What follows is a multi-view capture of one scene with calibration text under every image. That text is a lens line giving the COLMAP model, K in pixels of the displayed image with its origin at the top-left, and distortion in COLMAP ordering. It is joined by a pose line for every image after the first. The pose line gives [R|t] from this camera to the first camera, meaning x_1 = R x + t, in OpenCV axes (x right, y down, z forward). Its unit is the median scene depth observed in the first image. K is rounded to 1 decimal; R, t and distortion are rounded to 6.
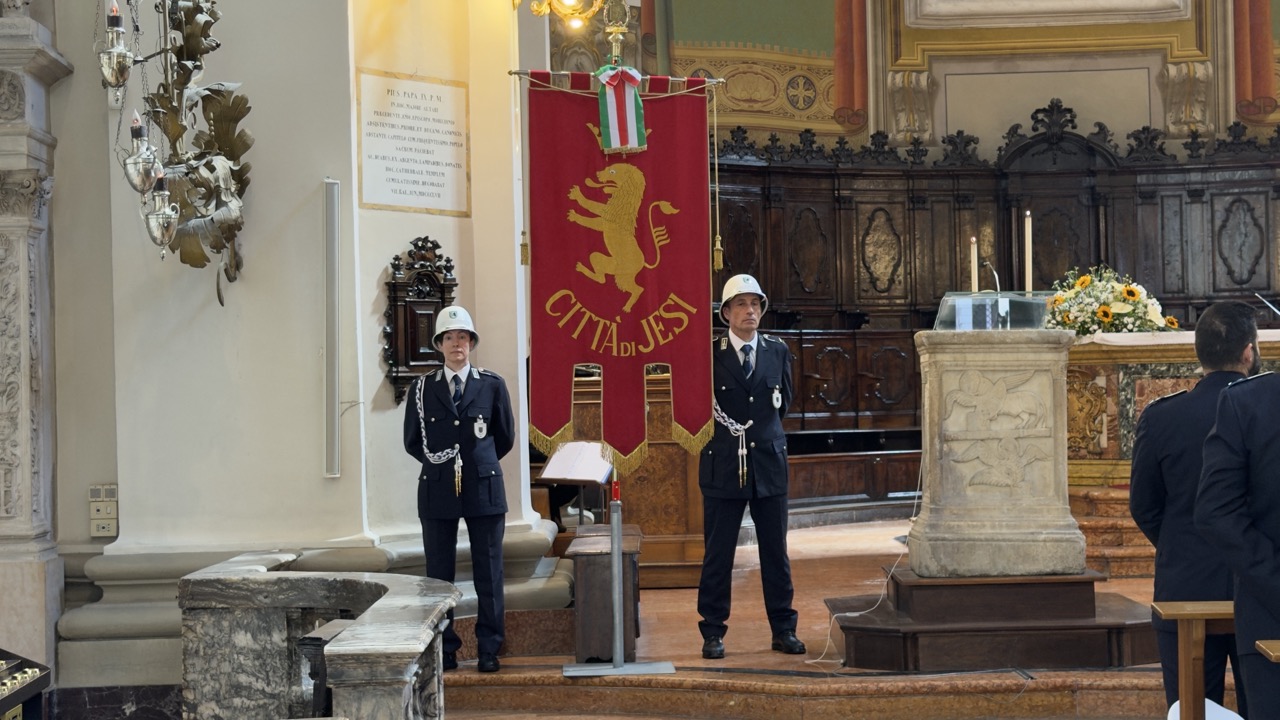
lens RADIAL K [[2363.7, 0, 640.1], [0, 2363.7, 359.1], [0, 0, 1]] dist [-0.003096, 0.000000]
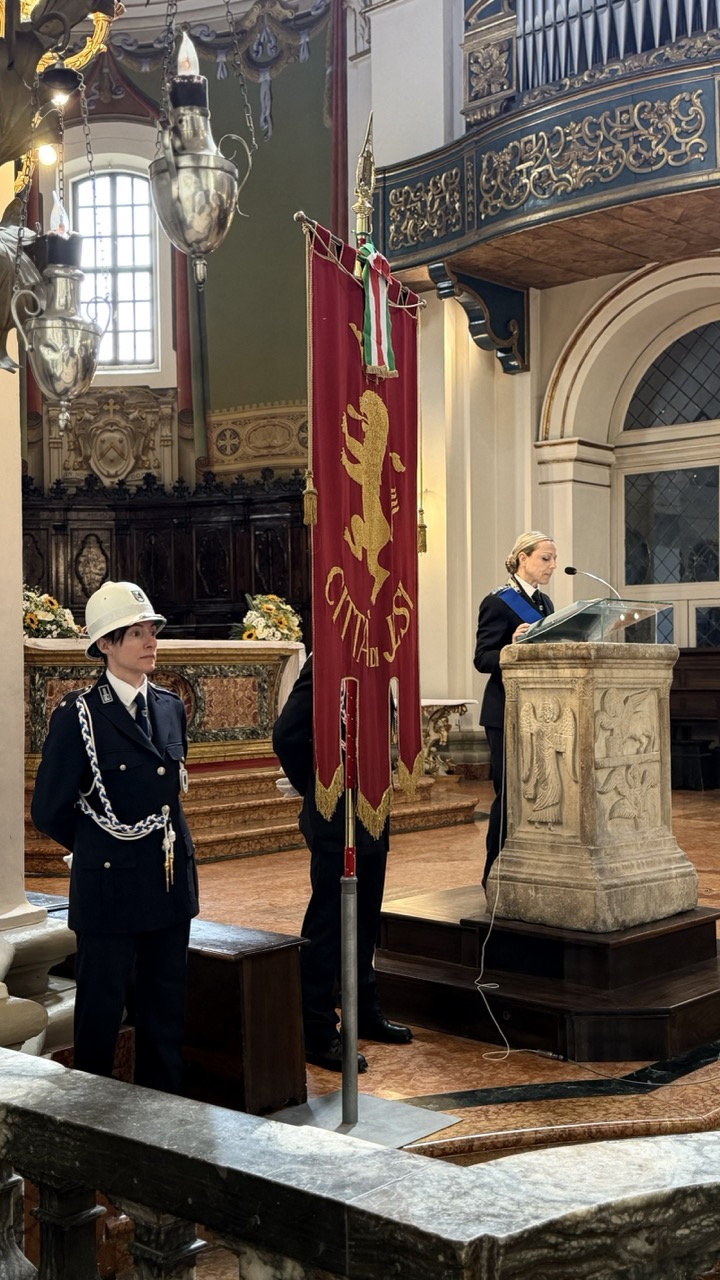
lens RADIAL K [[1445.1, 0, 360.5], [0, 1445.1, 648.0], [0, 0, 1]] dist [0.081941, 0.000000]
pose [[0.674555, 0.023719, 0.737843, -0.321347], [-0.020618, 0.999699, -0.013287, -0.001102], [-0.737936, -0.006250, 0.674841, 0.707604]]
